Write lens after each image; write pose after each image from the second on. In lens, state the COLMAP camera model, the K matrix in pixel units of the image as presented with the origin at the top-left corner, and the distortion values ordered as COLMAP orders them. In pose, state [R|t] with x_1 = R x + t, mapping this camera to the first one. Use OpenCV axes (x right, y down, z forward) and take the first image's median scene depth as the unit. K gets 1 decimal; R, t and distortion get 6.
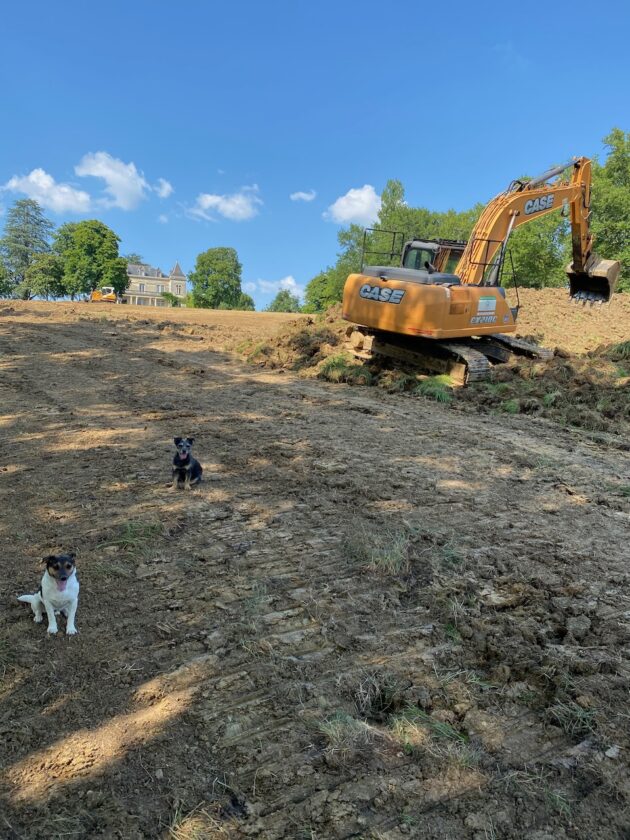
lens RADIAL K [[644.7, 0, 315.0], [0, 644.7, 420.0], [0, 0, 1]] dist [0.100326, -0.182736]
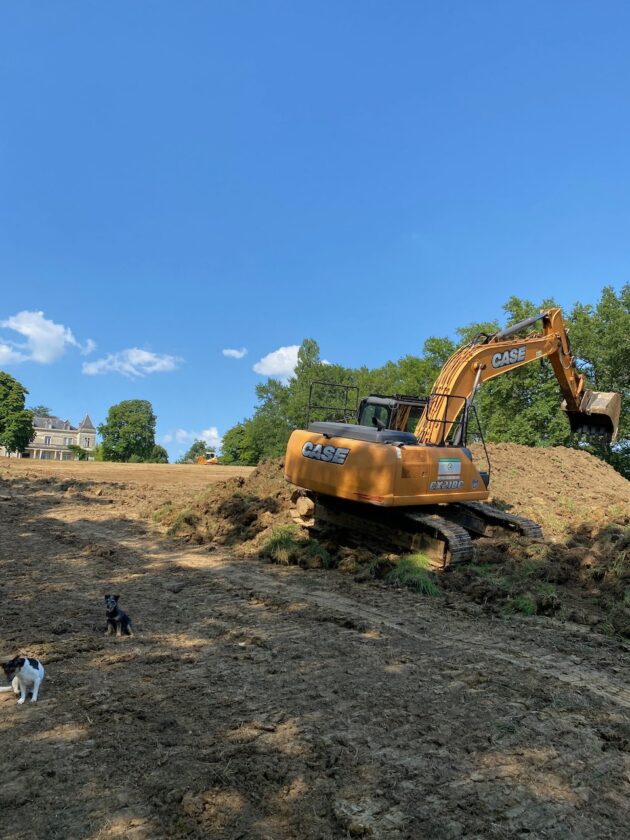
lens RADIAL K [[654.2, 0, 315.0], [0, 654.2, 420.0], [0, 0, 1]] dist [0.046744, -0.066873]
pose [[0.991587, 0.001500, 0.129435, -0.027486], [0.028024, 0.973731, -0.225971, -0.037791], [-0.126373, 0.227697, 0.965497, 0.134976]]
